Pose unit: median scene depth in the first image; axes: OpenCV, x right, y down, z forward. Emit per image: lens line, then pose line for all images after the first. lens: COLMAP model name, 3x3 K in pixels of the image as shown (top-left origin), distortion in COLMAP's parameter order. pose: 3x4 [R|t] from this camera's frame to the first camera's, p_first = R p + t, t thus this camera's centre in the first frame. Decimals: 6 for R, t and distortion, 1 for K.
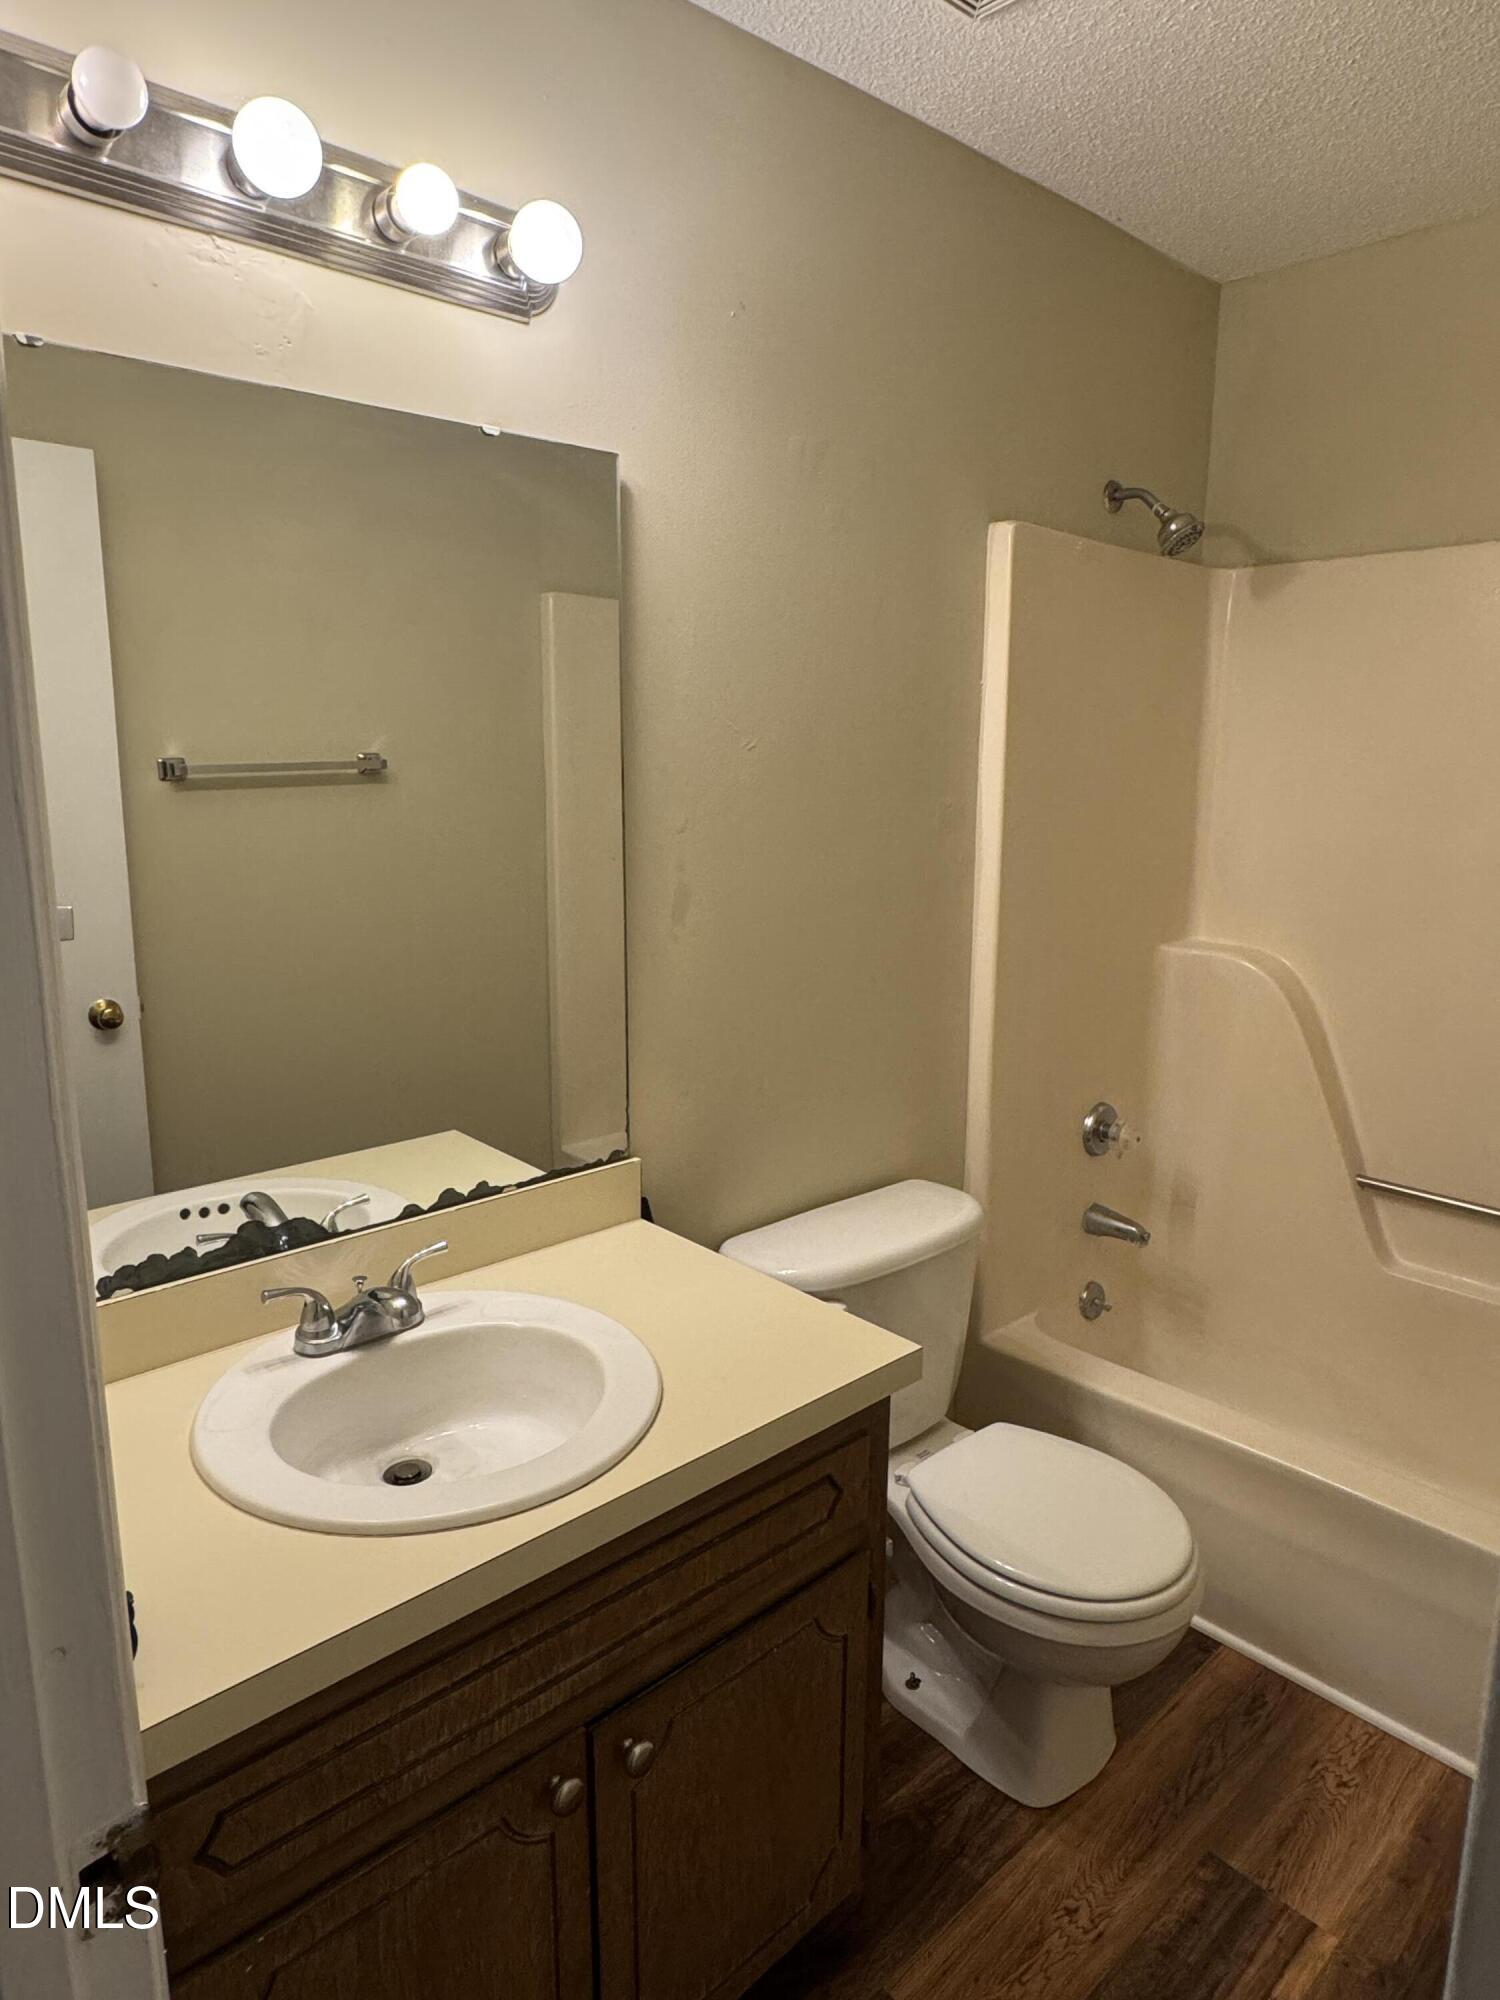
lens RADIAL K [[1203.0, 0, 748.2], [0, 1203.0, 984.9], [0, 0, 1]] dist [-0.006665, 0.001821]
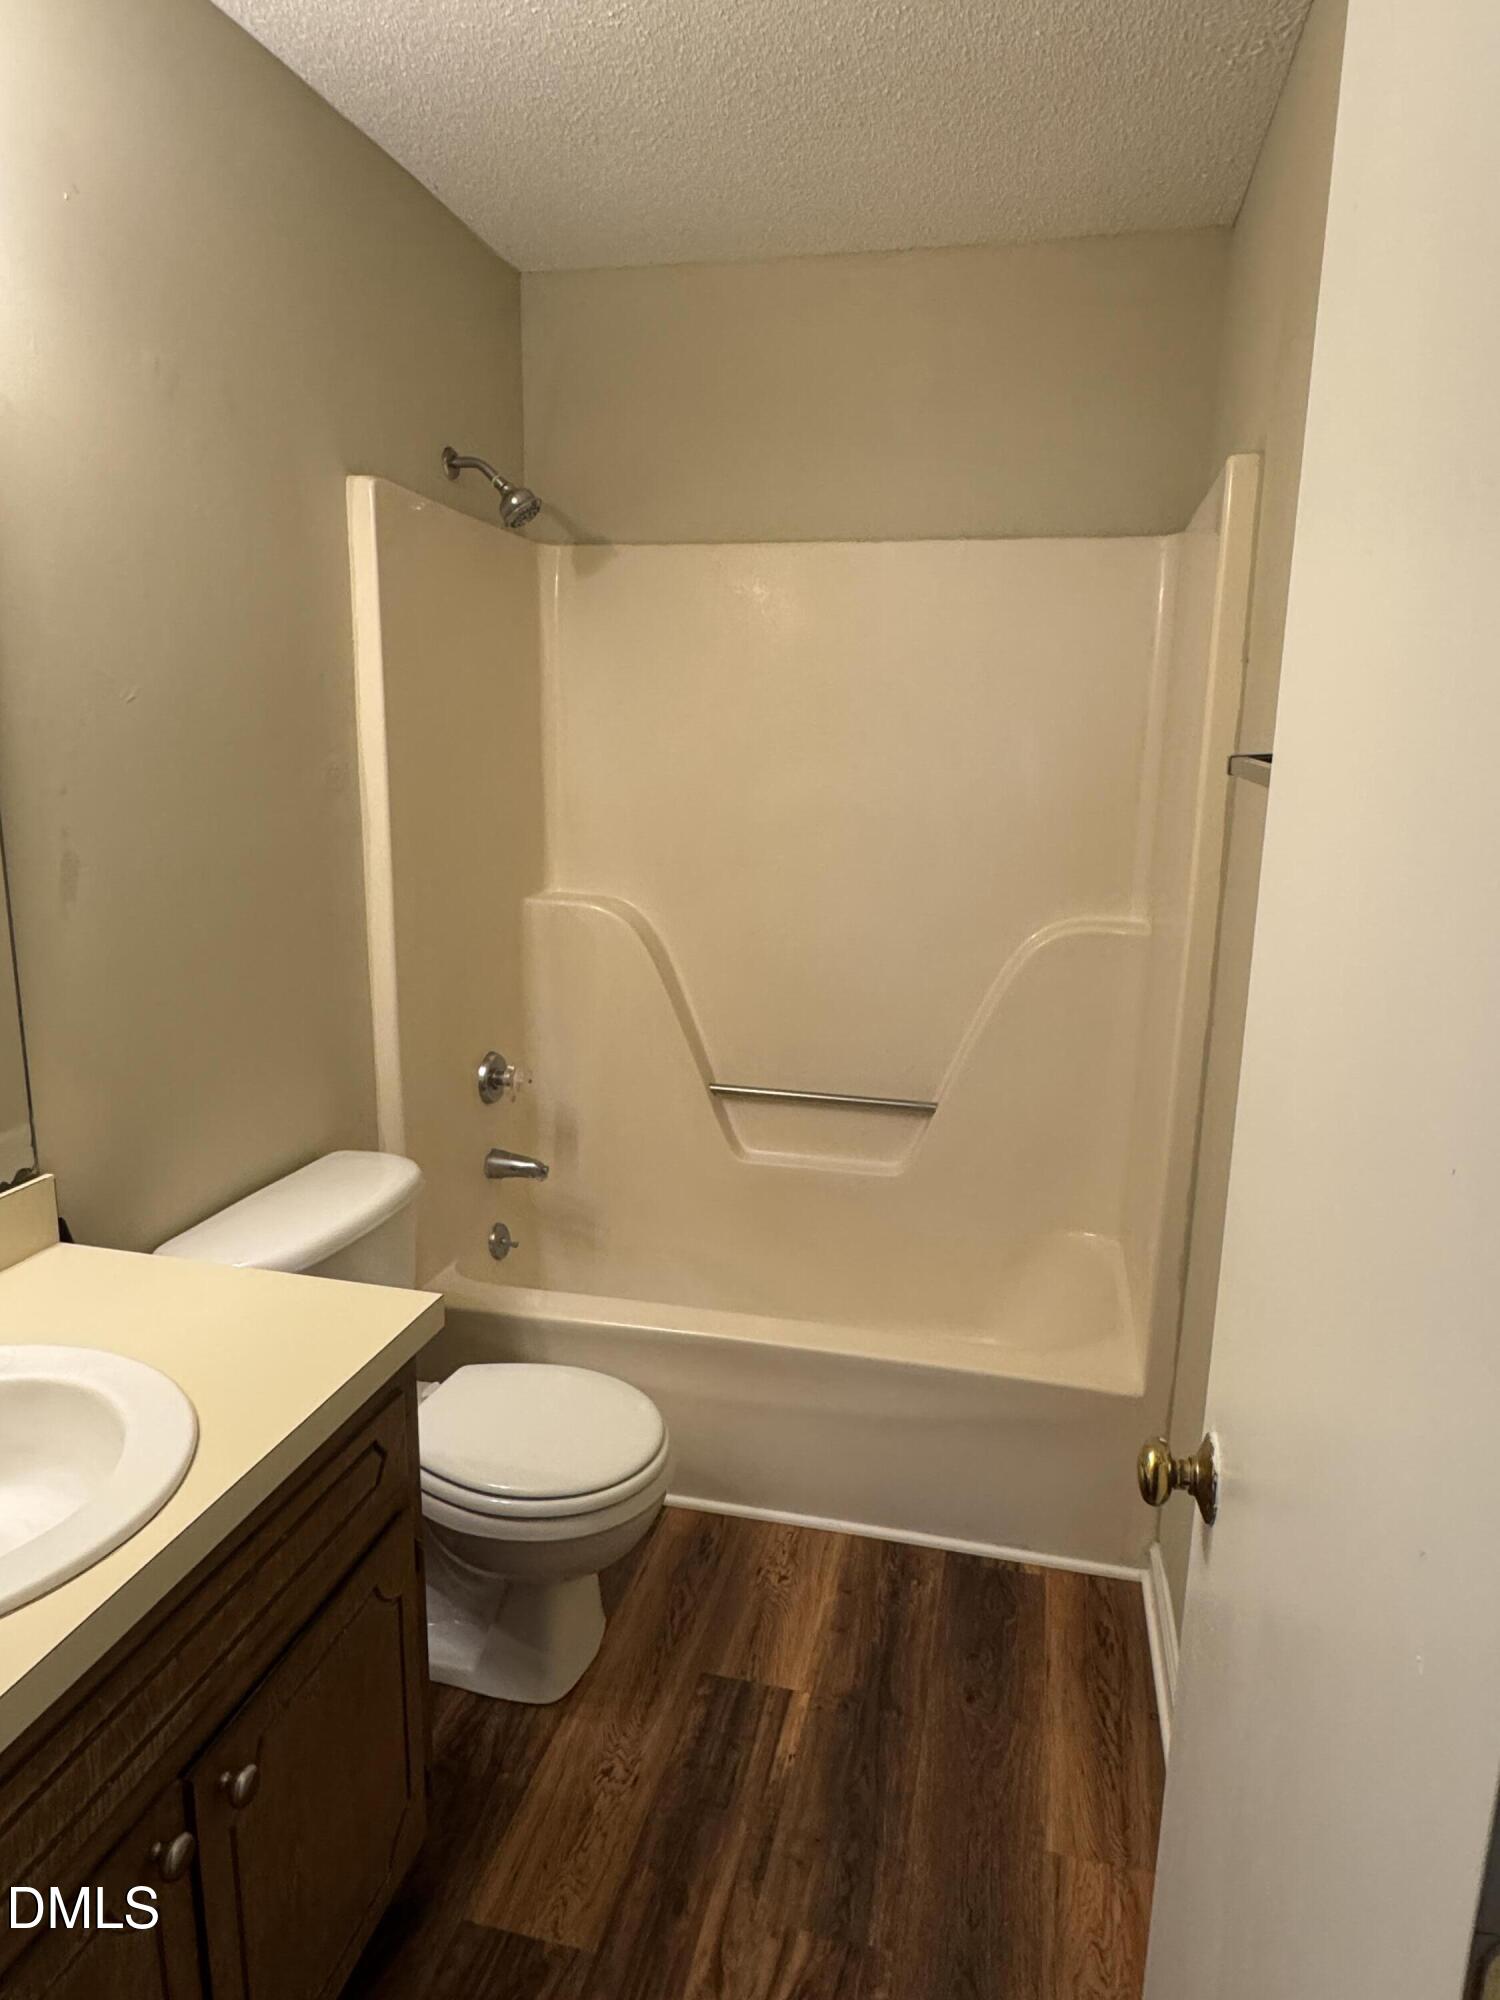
lens RADIAL K [[1203.0, 0, 748.2], [0, 1203.0, 984.9], [0, 0, 1]] dist [-0.006665, 0.001821]
pose [[0.834611, -0.101070, 0.541488, -0.123691], [0.086514, 0.994874, 0.052348, 0.007184], [-0.544003, 0.003156, 0.839077, 0.003308]]
